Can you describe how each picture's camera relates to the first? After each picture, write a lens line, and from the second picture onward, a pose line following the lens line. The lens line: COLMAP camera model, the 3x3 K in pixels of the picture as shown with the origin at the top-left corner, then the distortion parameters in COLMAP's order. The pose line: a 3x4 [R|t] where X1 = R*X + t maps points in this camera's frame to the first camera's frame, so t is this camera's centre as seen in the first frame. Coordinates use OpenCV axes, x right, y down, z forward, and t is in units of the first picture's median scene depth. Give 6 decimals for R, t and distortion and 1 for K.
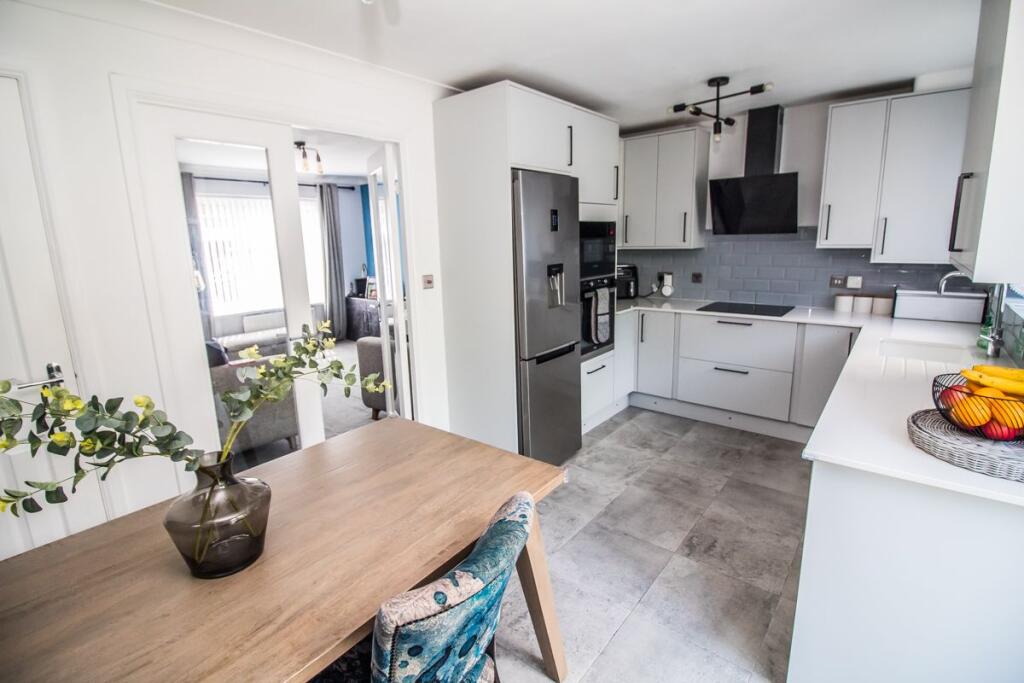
lens RADIAL K [[468.2, 0, 509.7], [0, 468.2, 331.7], [0, 0, 1]] dist [-0.018729, -0.000650]
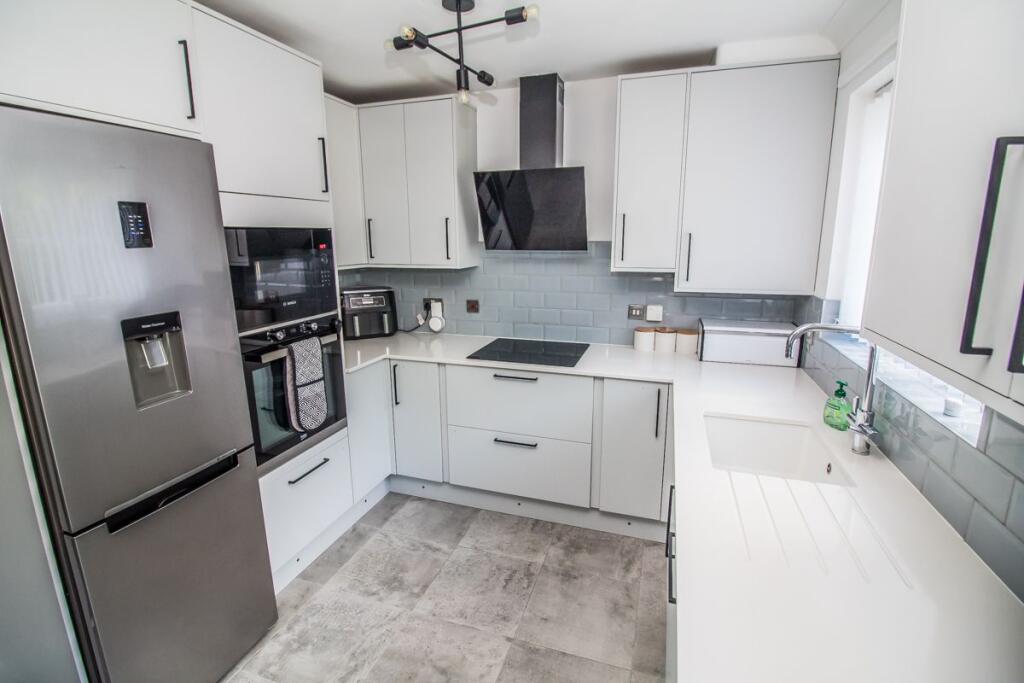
lens RADIAL K [[468.2, 0, 509.7], [0, 468.2, 331.7], [0, 0, 1]] dist [-0.018729, -0.000650]
pose [[0.930000, -0.050630, 0.364057, 0.226481], [0.052422, 0.998613, 0.004966, -0.093380], [-0.363803, 0.014466, 0.931363, 0.353767]]
